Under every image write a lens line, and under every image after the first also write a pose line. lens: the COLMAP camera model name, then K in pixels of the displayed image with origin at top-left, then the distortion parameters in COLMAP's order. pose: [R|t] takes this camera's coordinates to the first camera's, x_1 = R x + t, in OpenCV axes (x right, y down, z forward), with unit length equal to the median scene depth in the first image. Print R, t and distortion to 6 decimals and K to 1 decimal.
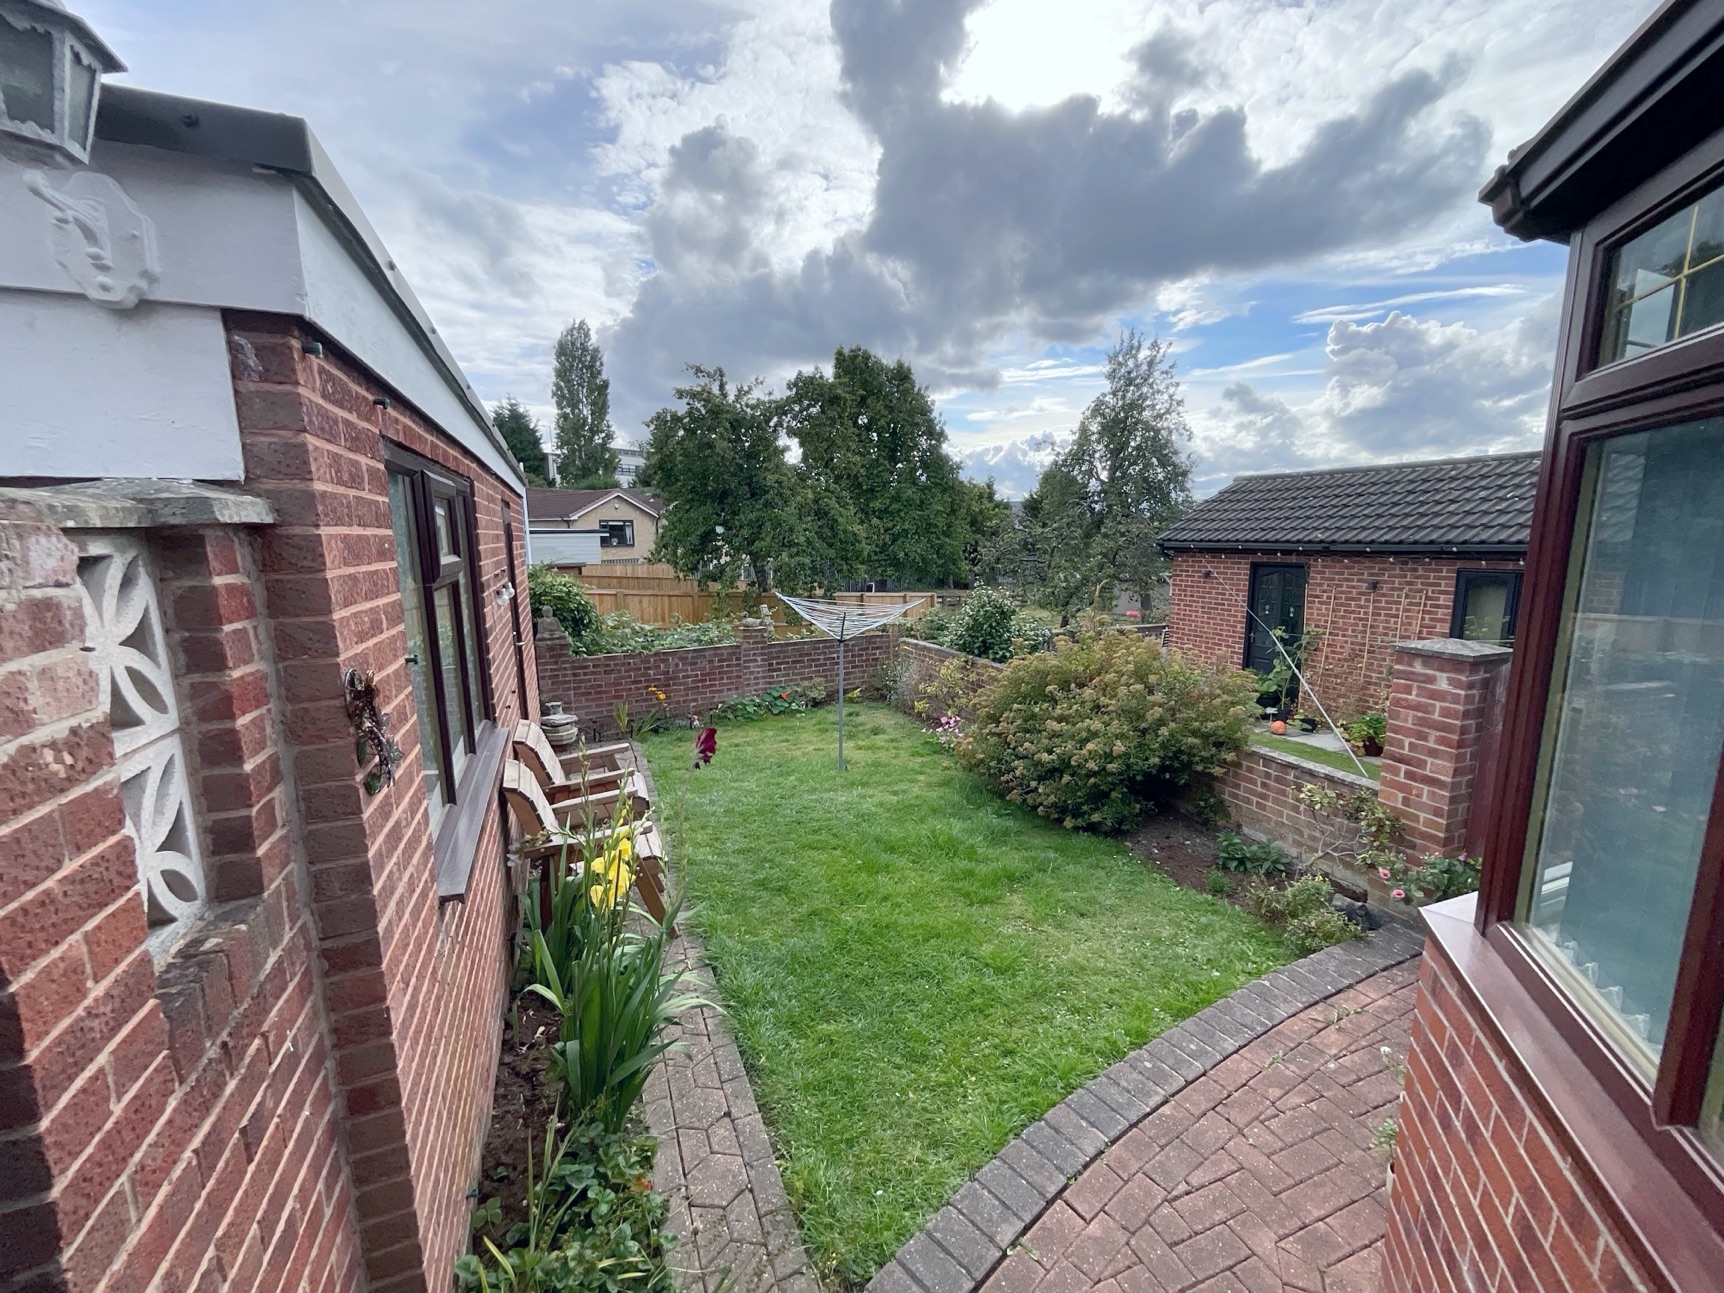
lens RADIAL K [[701.3, 0, 860.2], [0, 701.3, 643.7], [0, 0, 1]] dist [-0.002209, 0.000375]
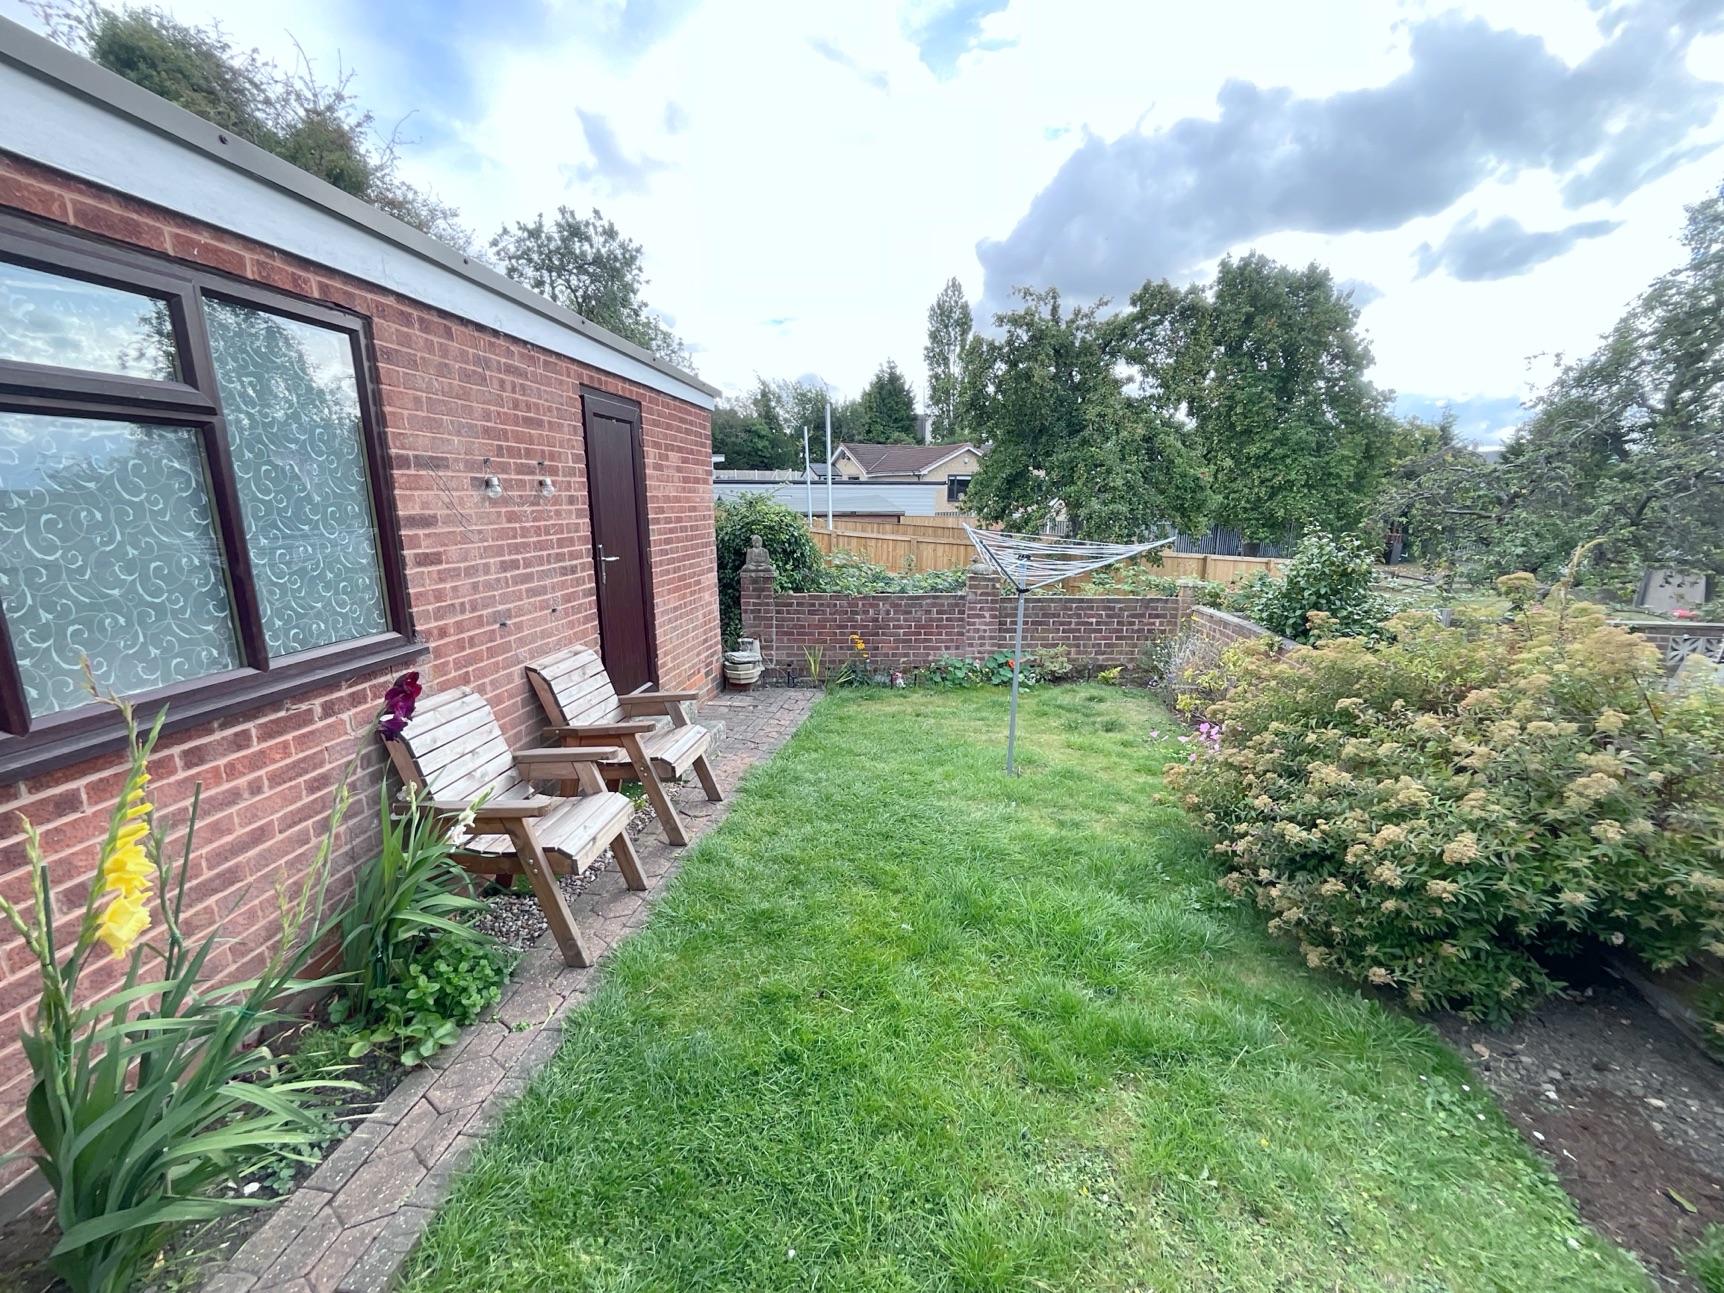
lens RADIAL K [[704.9, 0, 863.0], [0, 704.9, 640.3], [0, 0, 1]] dist [-0.002299, 0.000790]
pose [[0.874774, 0.107498, -0.472457, 0.112722], [-0.084911, 0.994000, 0.068949, 0.007115], [0.477034, -0.020198, 0.878653, 0.206701]]
